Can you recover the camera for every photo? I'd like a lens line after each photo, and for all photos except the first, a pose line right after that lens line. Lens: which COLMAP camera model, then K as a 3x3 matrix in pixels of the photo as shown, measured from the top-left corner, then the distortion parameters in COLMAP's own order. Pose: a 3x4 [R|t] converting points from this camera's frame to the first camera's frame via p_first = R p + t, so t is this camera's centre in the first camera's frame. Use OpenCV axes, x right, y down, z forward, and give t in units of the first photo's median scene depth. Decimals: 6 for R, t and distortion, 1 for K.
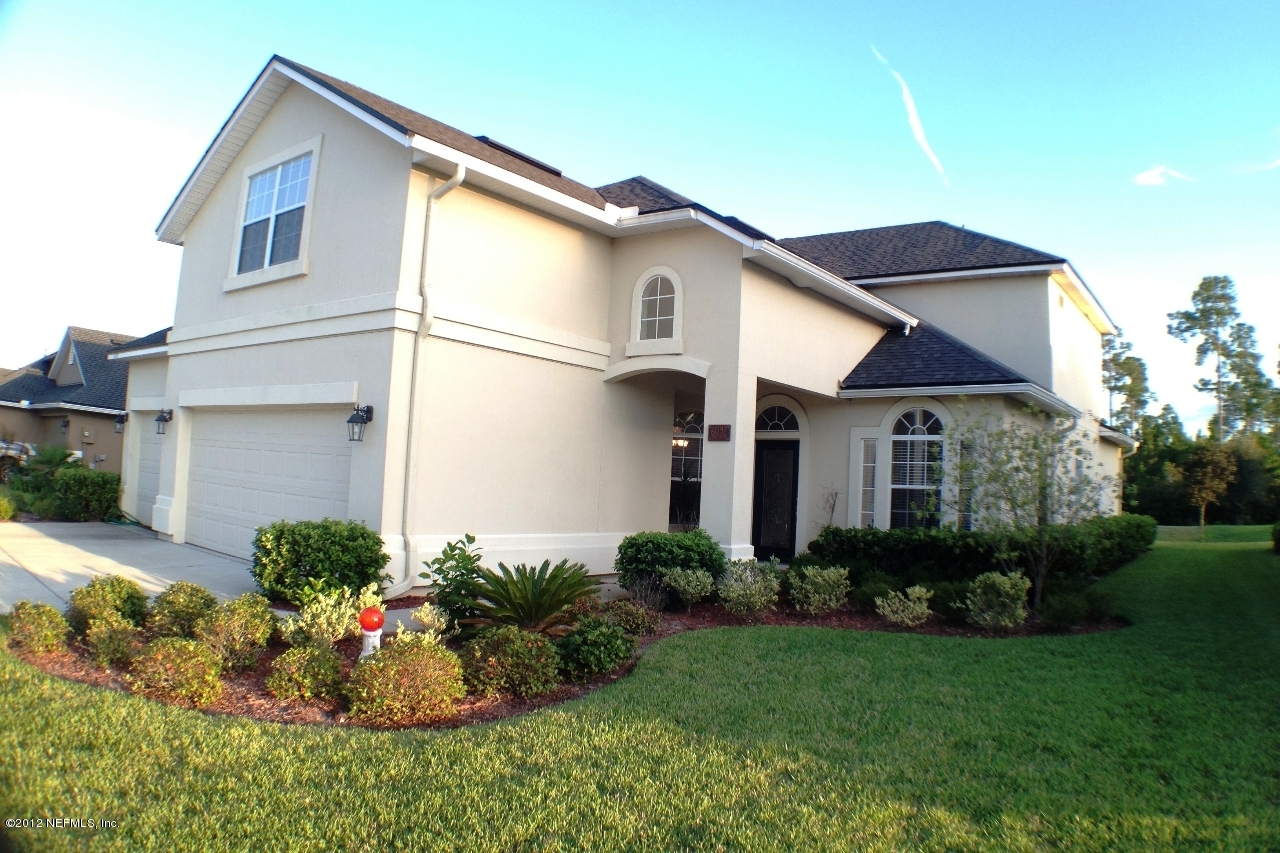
lens RADIAL K [[896.9, 0, 641.9], [0, 896.9, 403.9], [0, 0, 1]] dist [-0.220631, -0.001271]
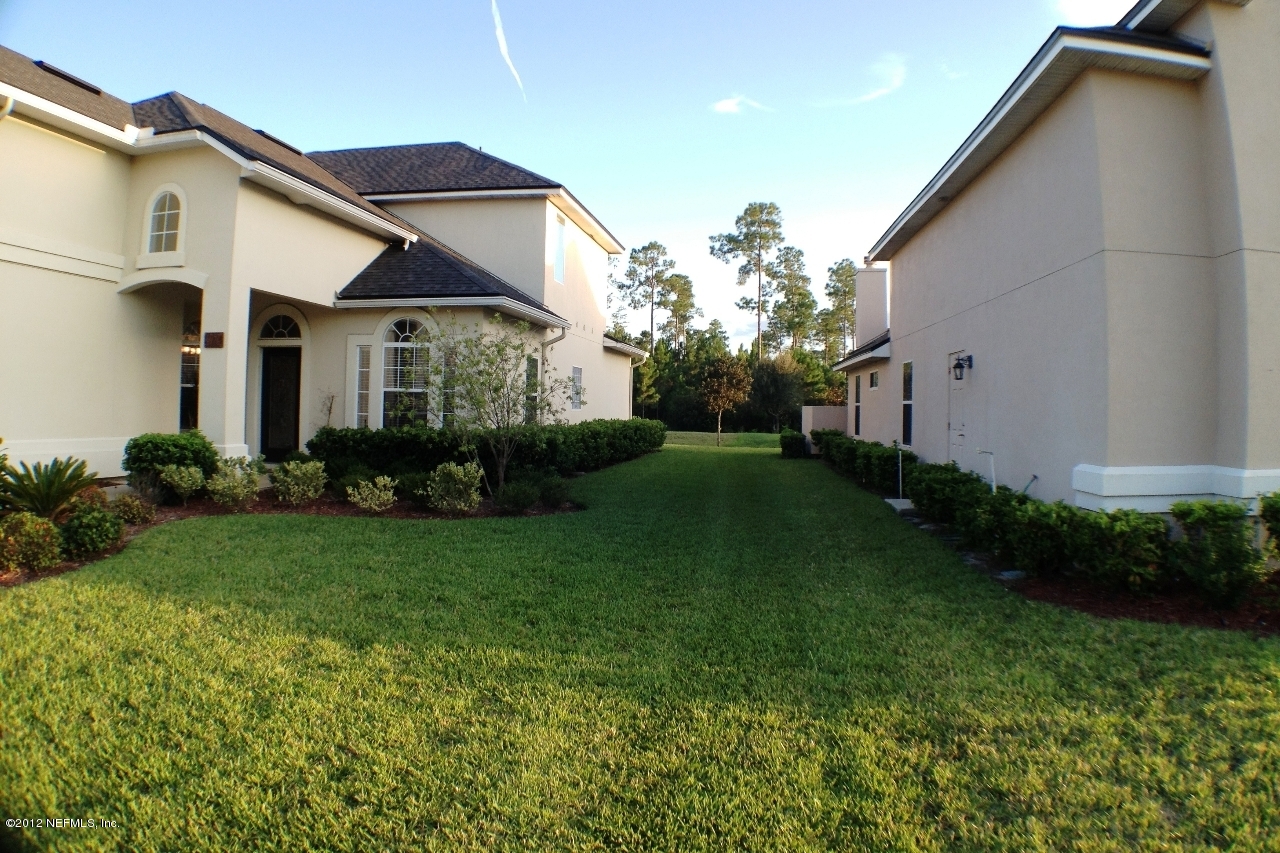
lens RADIAL K [[910.8, 0, 639.3], [0, 910.8, 402.2], [0, 0, 1]] dist [-0.268769, 0.028546]
pose [[0.888916, -0.019630, 0.457649, 0.064364], [-0.025892, 0.995331, 0.092984, -0.001203], [-0.457337, -0.094505, 0.884258, -0.123177]]
